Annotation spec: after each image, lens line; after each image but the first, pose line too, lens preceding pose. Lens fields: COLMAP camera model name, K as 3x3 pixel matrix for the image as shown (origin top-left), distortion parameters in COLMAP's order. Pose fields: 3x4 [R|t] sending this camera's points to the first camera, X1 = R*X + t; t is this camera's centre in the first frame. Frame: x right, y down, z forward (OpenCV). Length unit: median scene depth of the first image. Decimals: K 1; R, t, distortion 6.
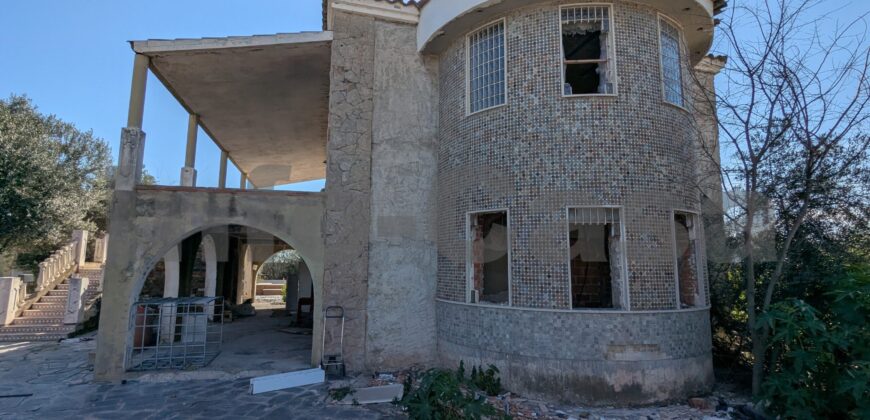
lens RADIAL K [[399.8, 0, 414.9], [0, 399.8, 212.5], [0, 0, 1]] dist [0.000078, -0.000095]
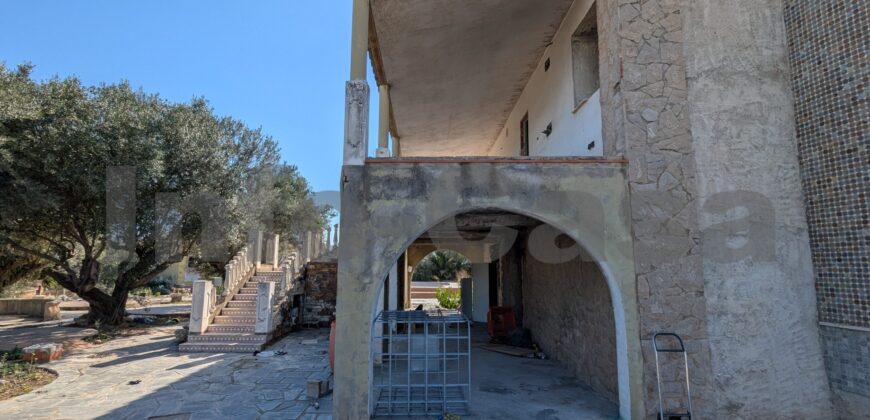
lens RADIAL K [[414.4, 0, 435.0], [0, 414.4, 210.0], [0, 0, 1]] dist [-0.001972, -0.000499]
pose [[0.972314, -0.033499, -0.231266, -0.354721], [0.032247, 0.999438, -0.009194, 0.033095], [0.231444, 0.001482, 0.972847, 0.258096]]
